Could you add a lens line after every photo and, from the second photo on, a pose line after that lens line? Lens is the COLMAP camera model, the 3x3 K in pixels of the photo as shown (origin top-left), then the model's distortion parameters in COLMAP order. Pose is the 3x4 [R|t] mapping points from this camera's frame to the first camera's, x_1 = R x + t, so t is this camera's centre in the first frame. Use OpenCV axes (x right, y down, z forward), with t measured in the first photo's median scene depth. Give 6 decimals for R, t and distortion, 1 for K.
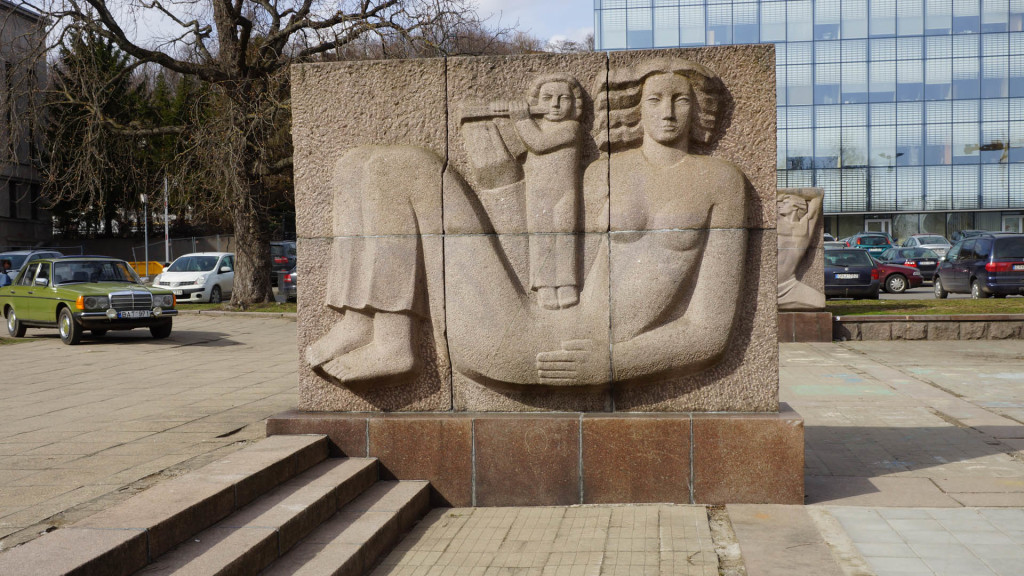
lens RADIAL K [[1160.9, 0, 512.3], [0, 1160.9, 293.0], [0, 0, 1]] dist [0.021508, 0.000000]
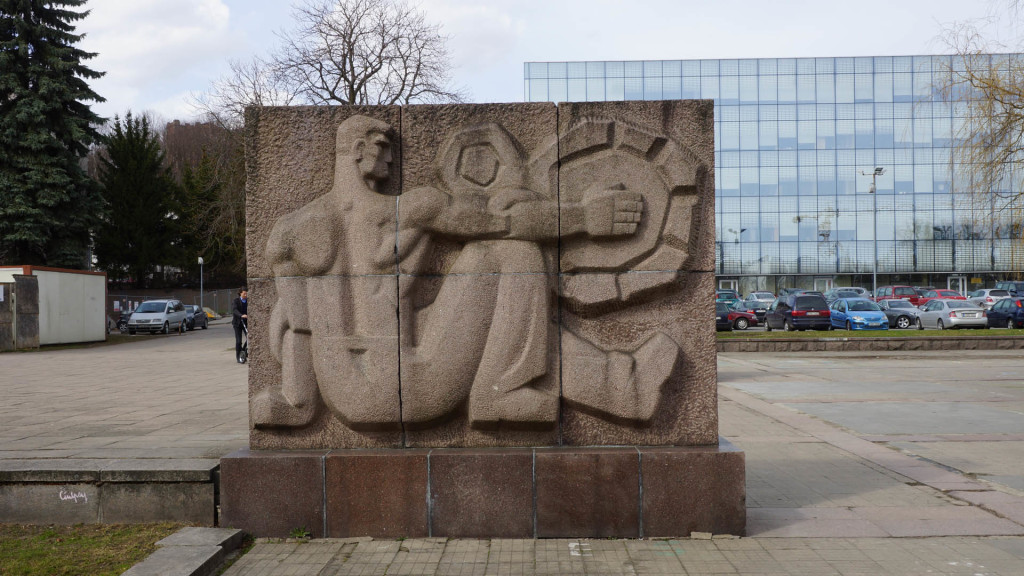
lens RADIAL K [[1081.5, 0, 511.1], [0, 1081.5, 287.8], [0, 0, 1]] dist [0.008605, 0.000000]
pose [[0.994042, 0.006371, 0.108815, -0.187081], [-0.001182, 0.998861, -0.047692, 0.017557], [-0.108995, 0.047279, 0.992917, -0.563605]]
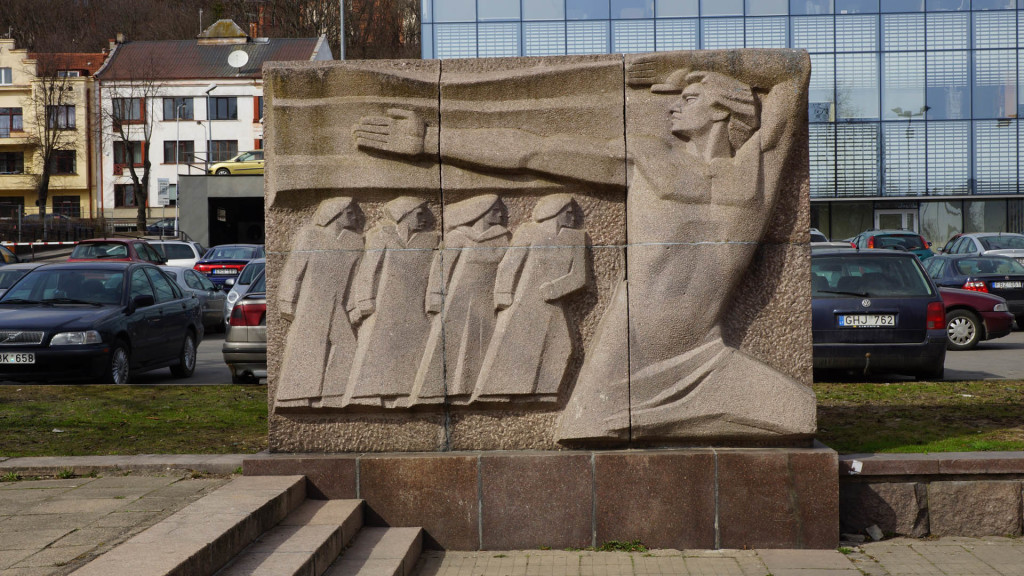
lens RADIAL K [[1563.3, 0, 512.3], [0, 1563.3, 286.8], [0, 0, 1]] dist [-0.003370, 0.000000]
pose [[0.997143, 0.001672, 0.075516, 0.128204], [-0.000042, 0.999767, -0.021581, -0.014558], [-0.075535, 0.021516, 0.996911, 0.482124]]
